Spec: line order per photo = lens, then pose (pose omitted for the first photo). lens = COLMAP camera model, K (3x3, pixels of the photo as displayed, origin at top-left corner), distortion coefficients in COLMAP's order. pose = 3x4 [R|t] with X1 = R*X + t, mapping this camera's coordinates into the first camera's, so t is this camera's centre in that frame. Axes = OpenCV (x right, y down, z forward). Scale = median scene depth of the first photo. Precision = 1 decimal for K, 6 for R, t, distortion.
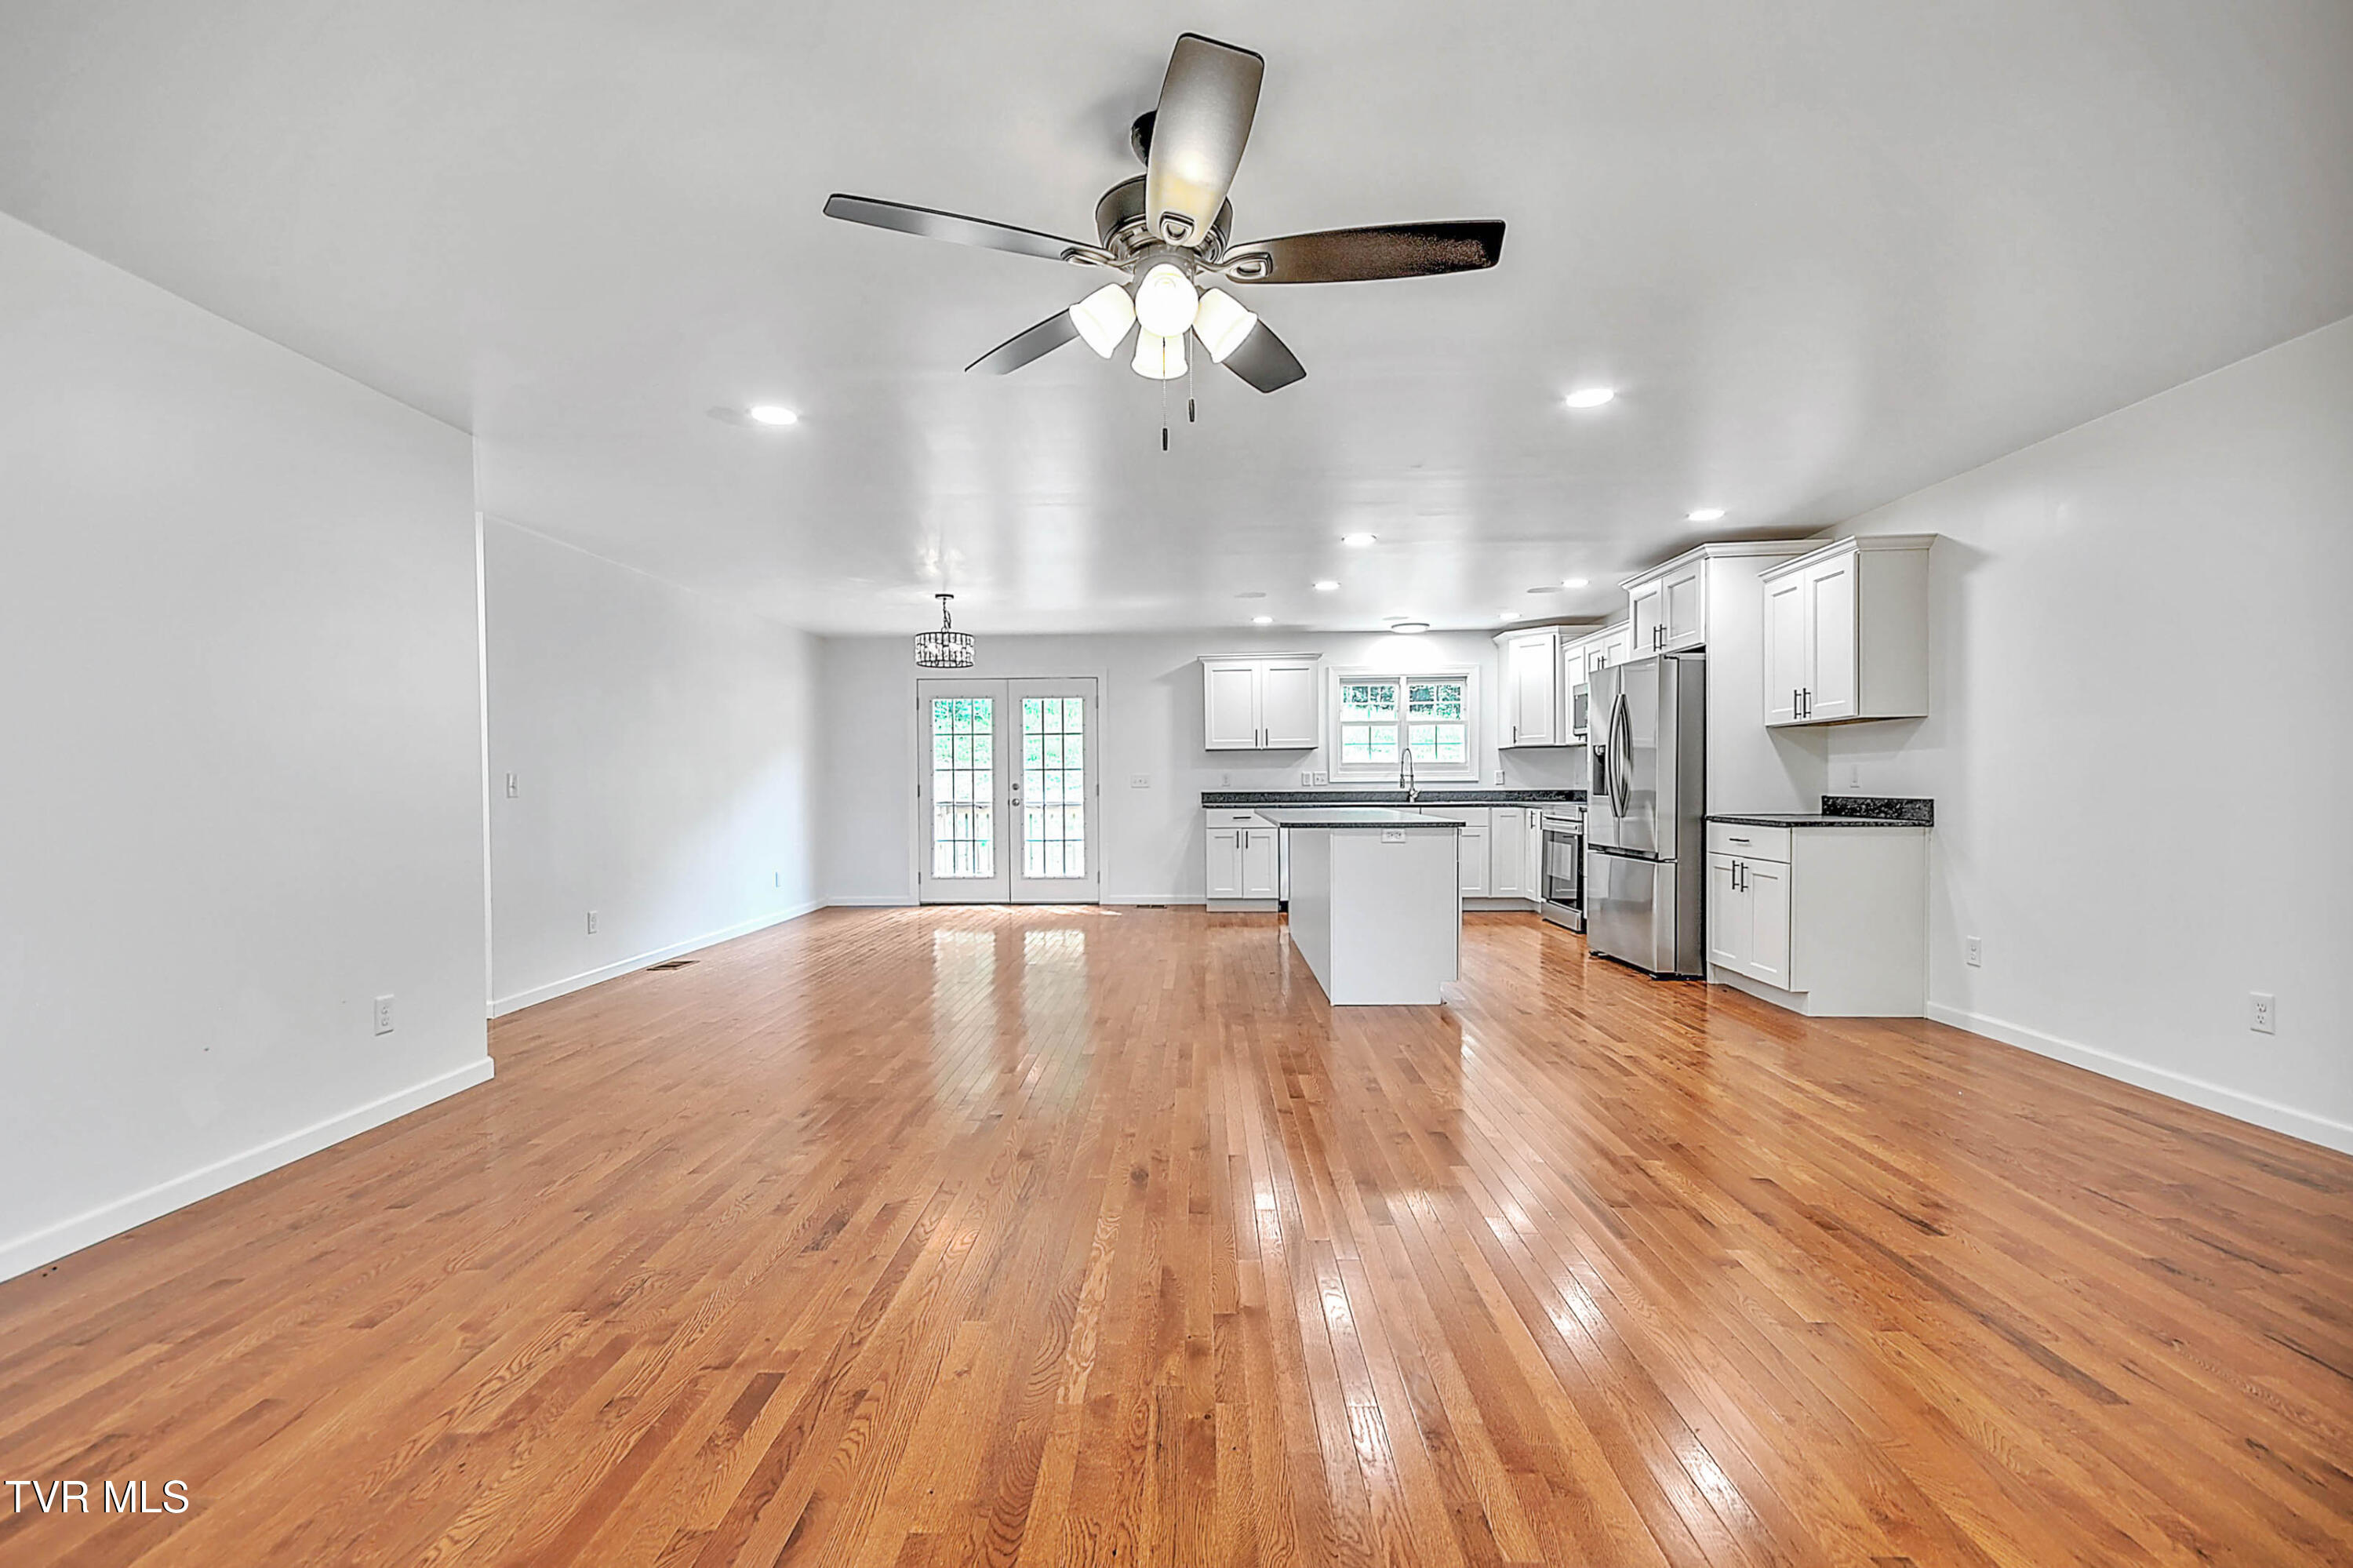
lens RADIAL K [[1026.7, 0, 1169.0], [0, 1026.7, 807.0], [0, 0, 1]] dist [0.026715, -0.016184]
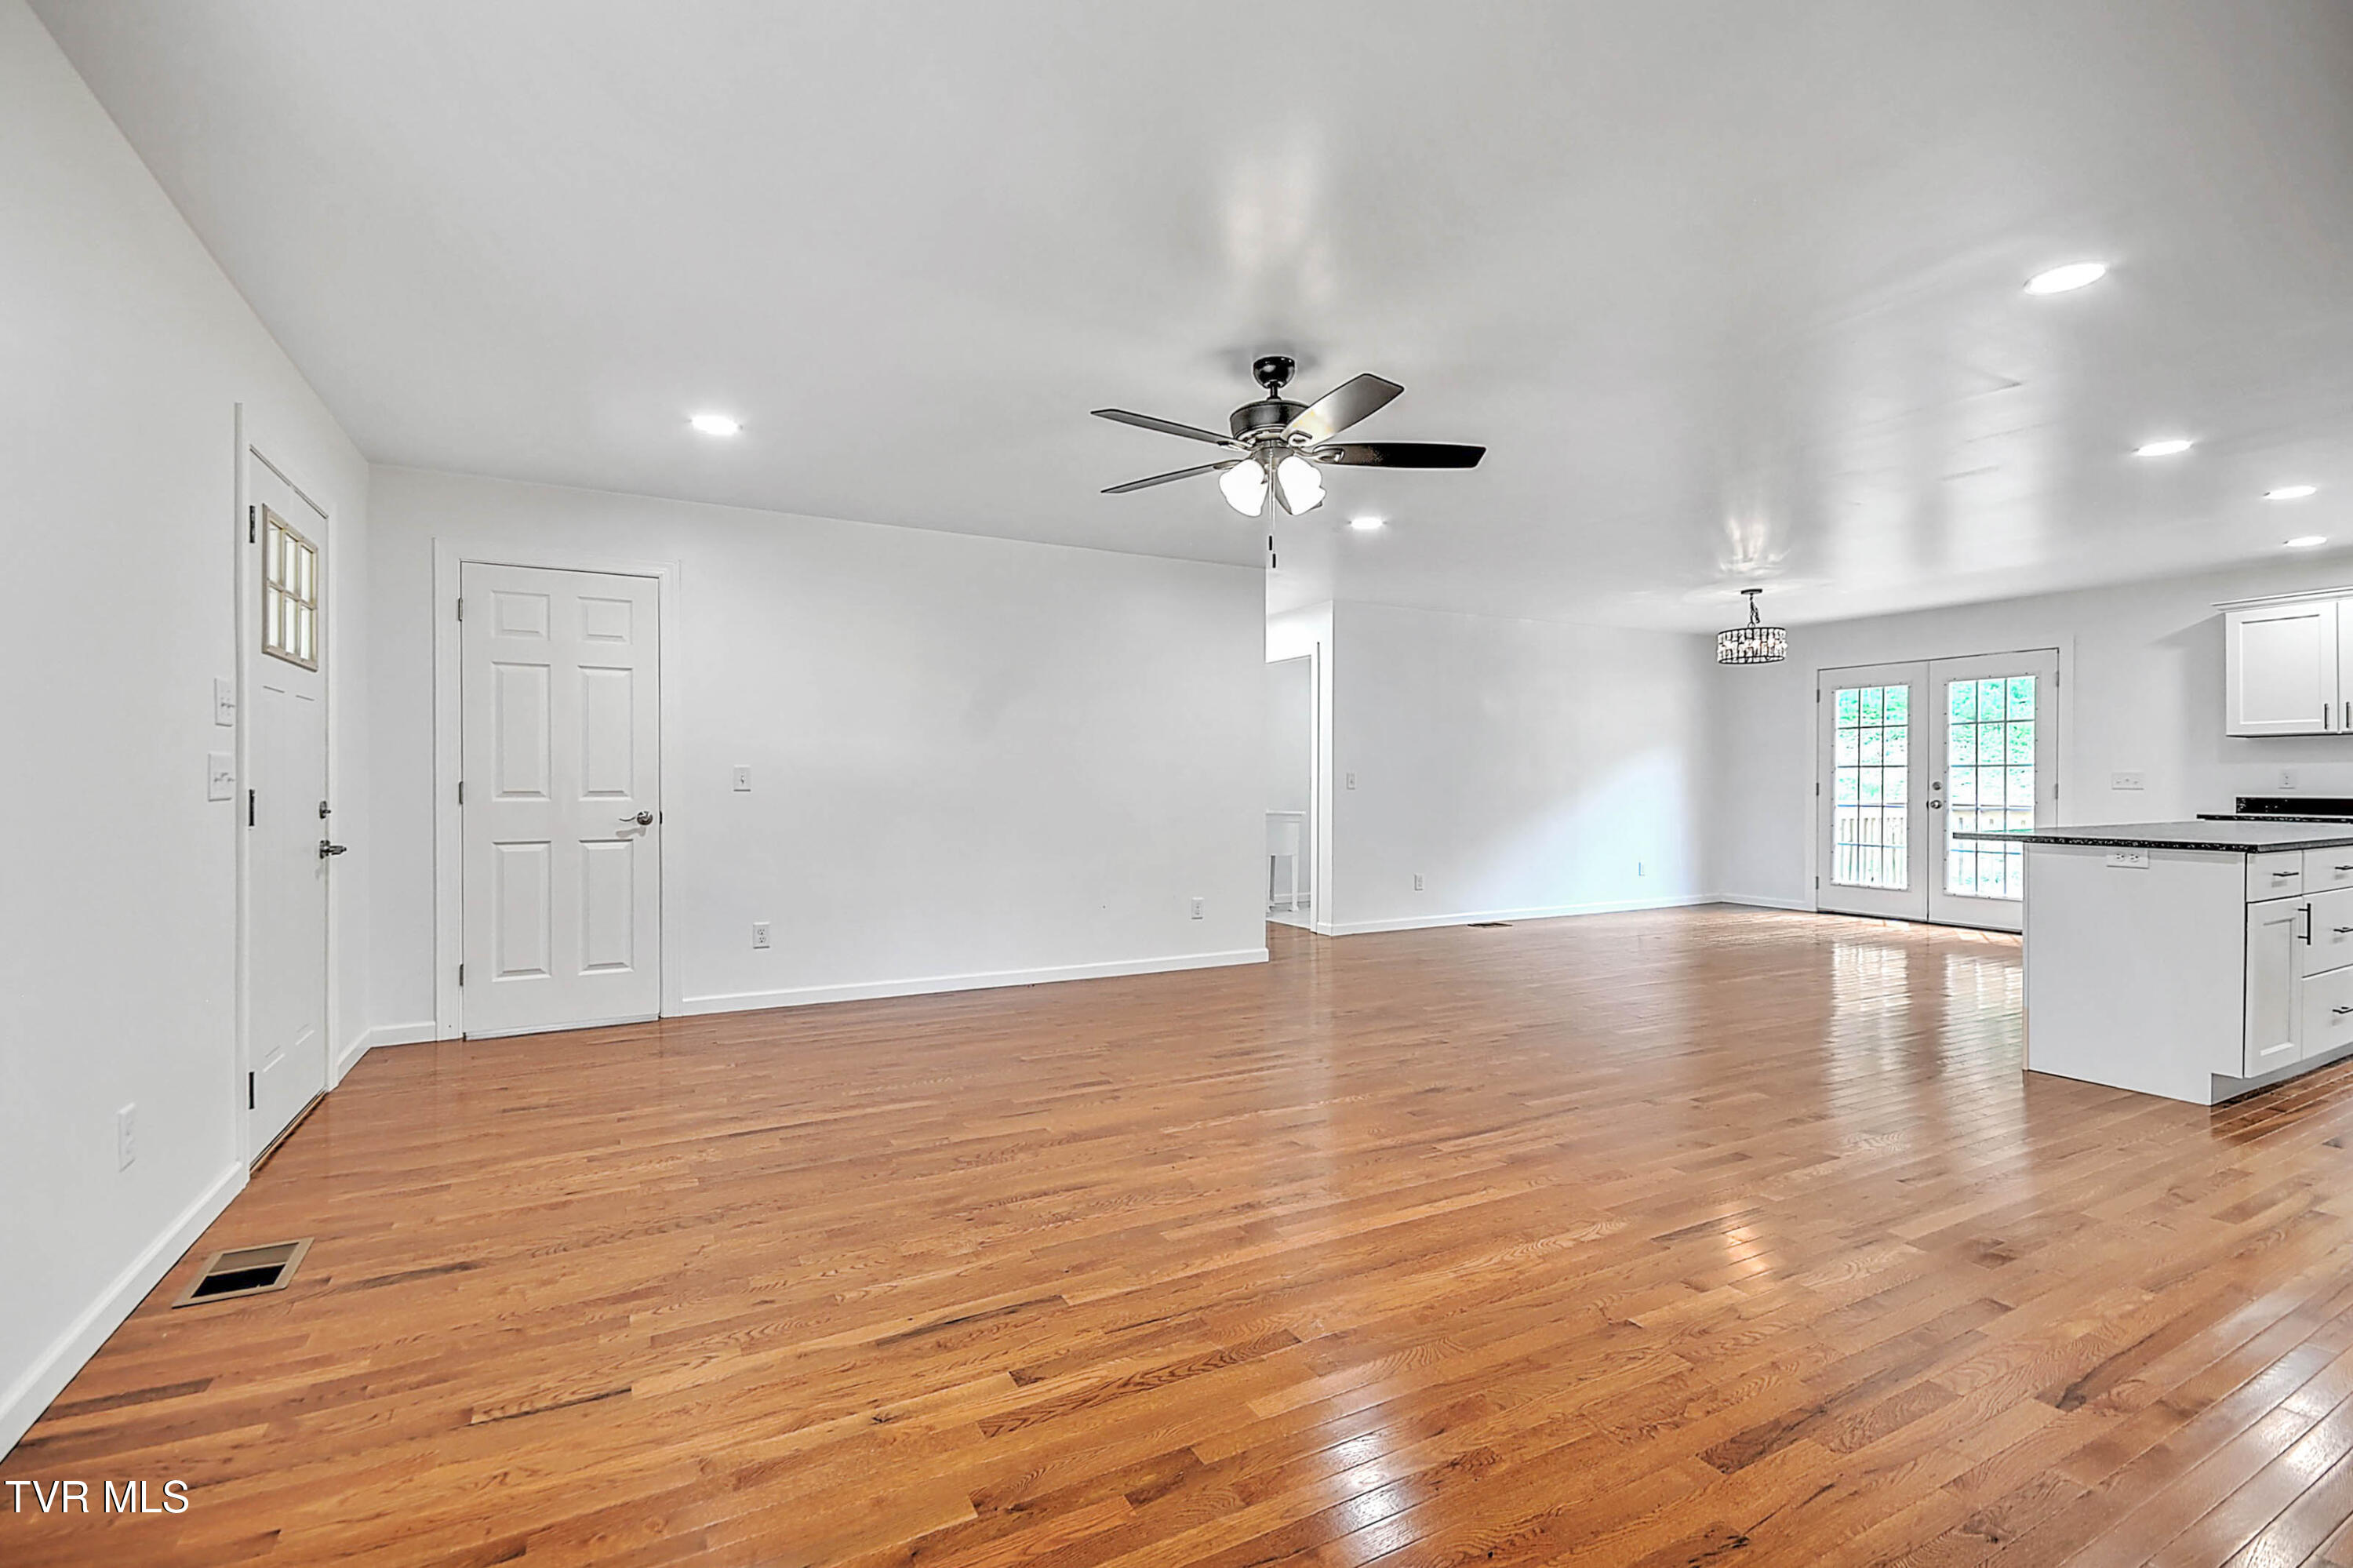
lens RADIAL K [[1038.6, 0, 1176.5], [0, 1038.6, 784.0], [0, 0, 1]] dist [0.002221, 0.000376]
pose [[0.502742, 0.009395, -0.864385, 0.477370], [-0.024270, 0.999700, -0.003250, -0.005187], [0.864095, 0.022612, 0.502820, 0.034967]]
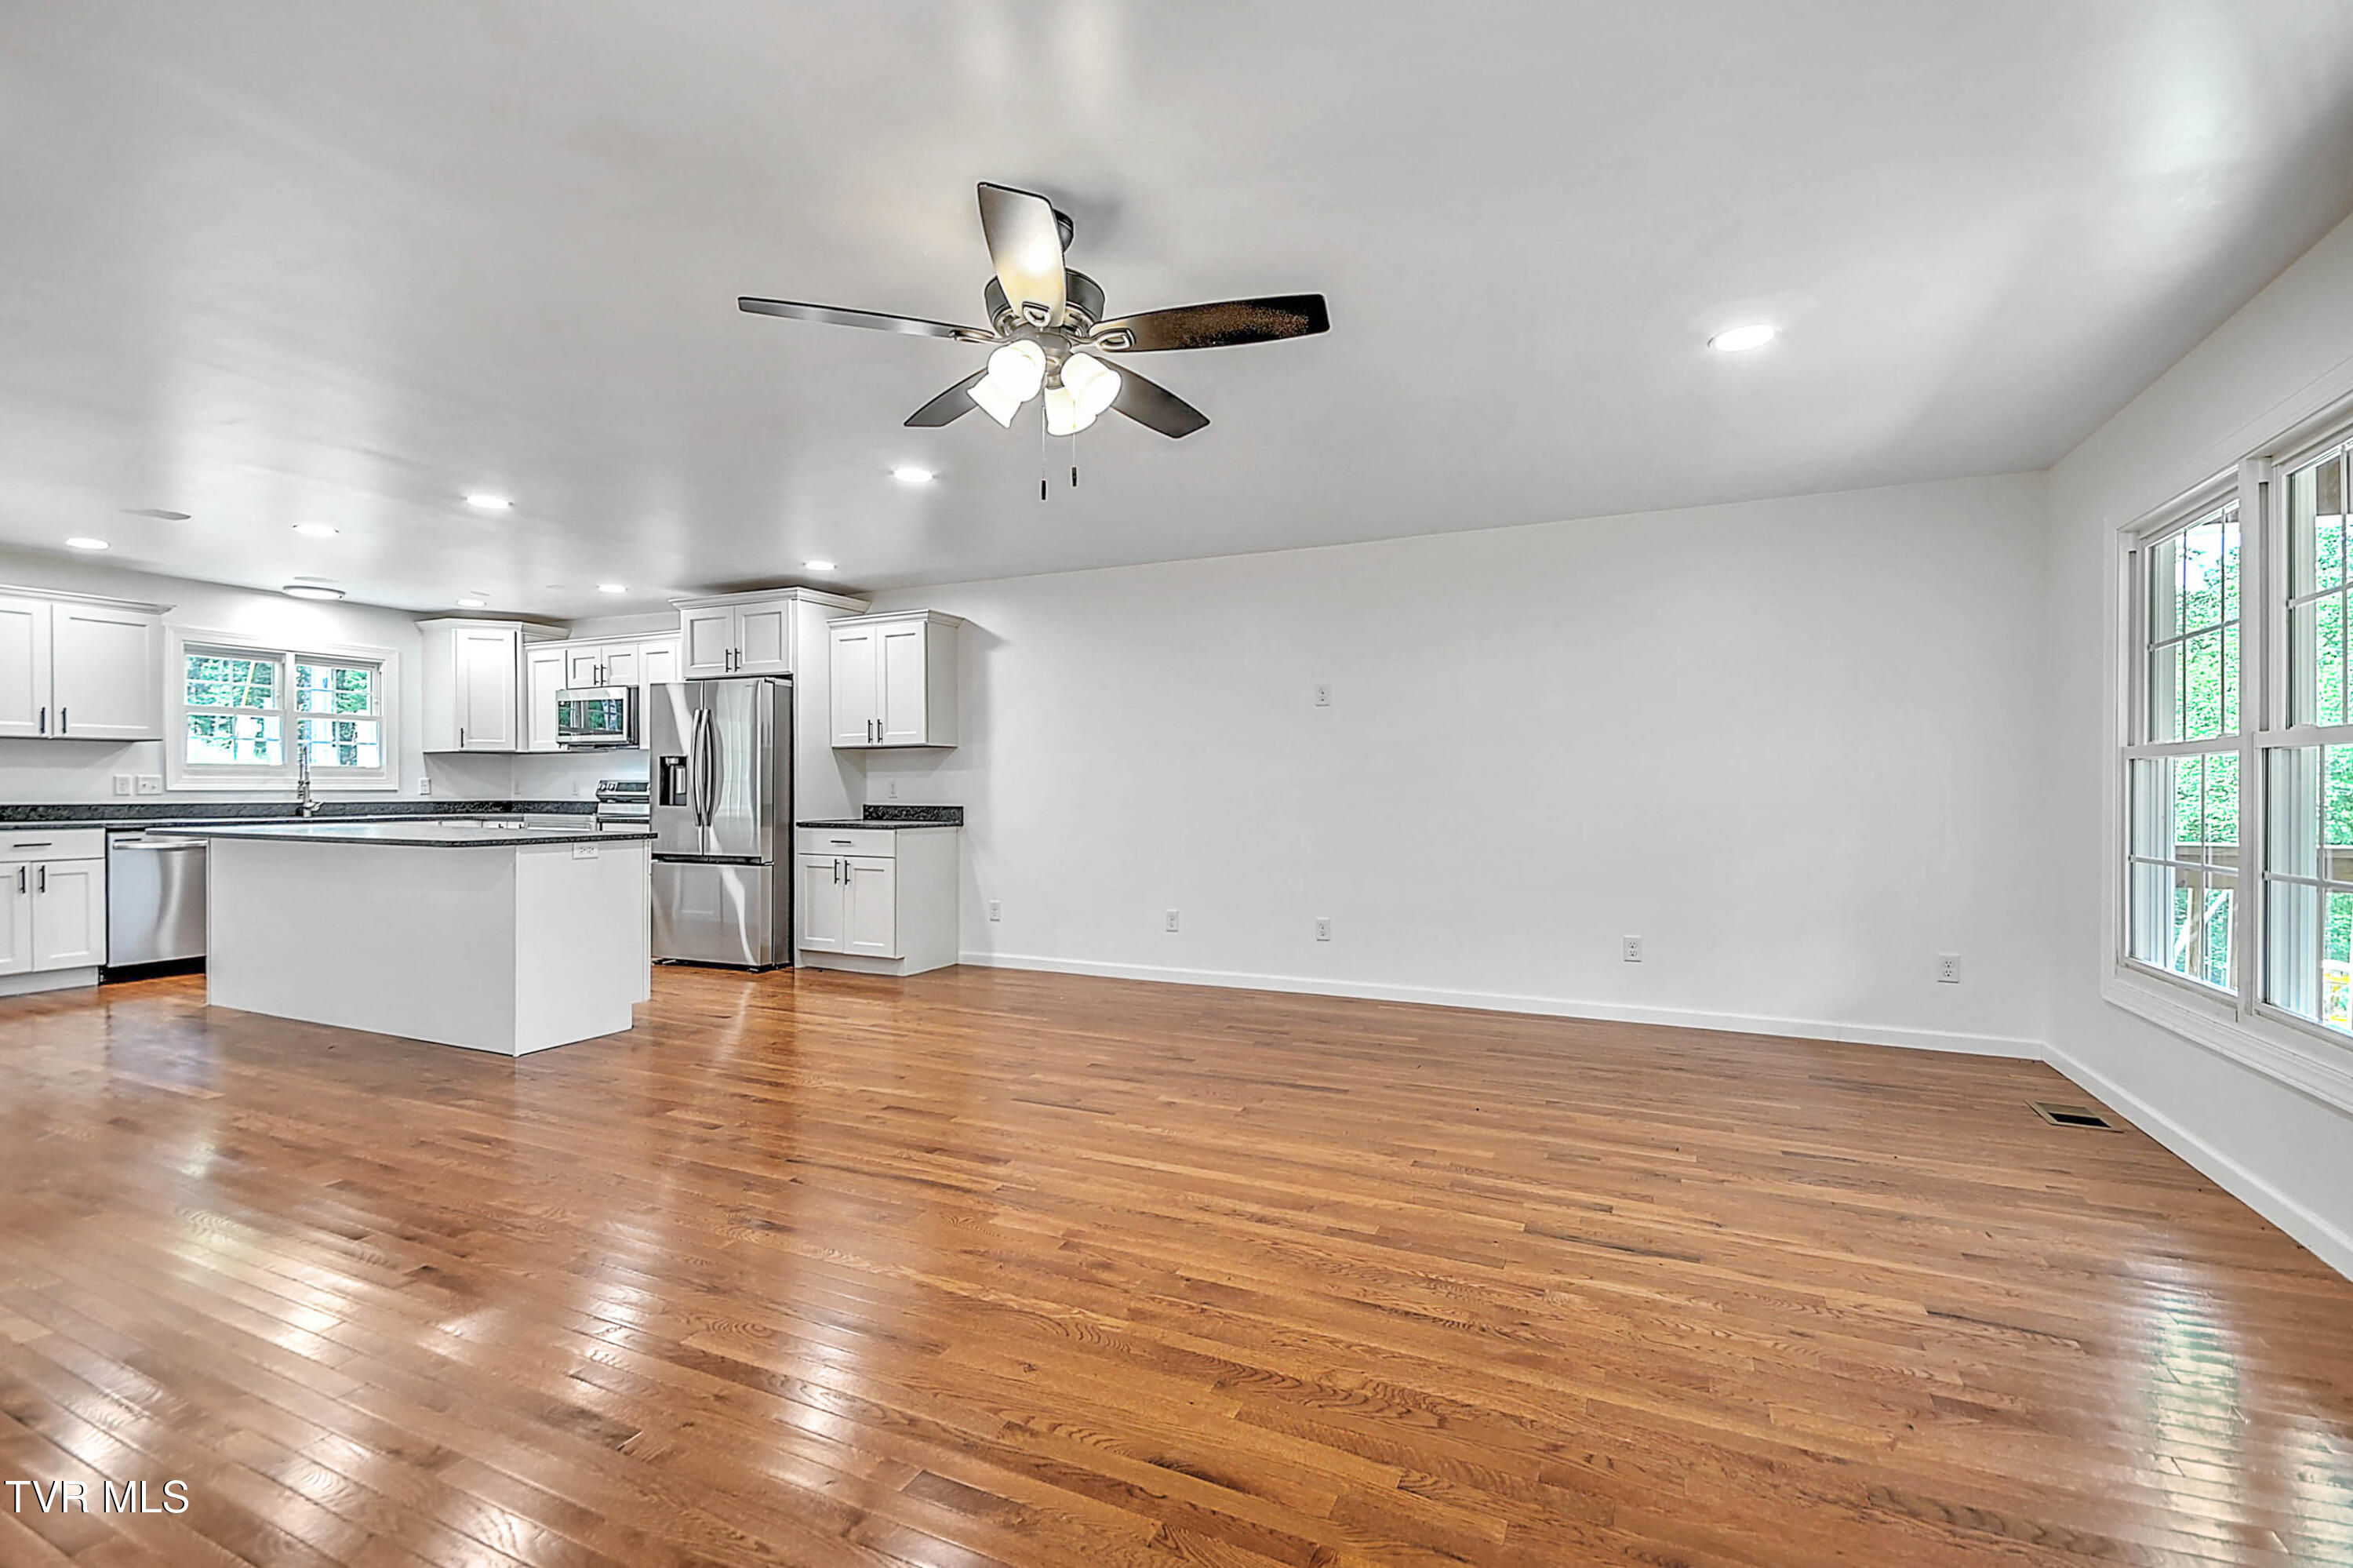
lens RADIAL K [[1042.2, 0, 1161.3], [0, 1042.2, 796.0], [0, 0, 1]] dist [0.003837, 0.000321]
pose [[0.404003, 0.002617, 0.914754, -0.375848], [0.017476, 0.999791, -0.010579, -0.001138], [-0.914591, 0.020260, 0.403873, 0.156932]]
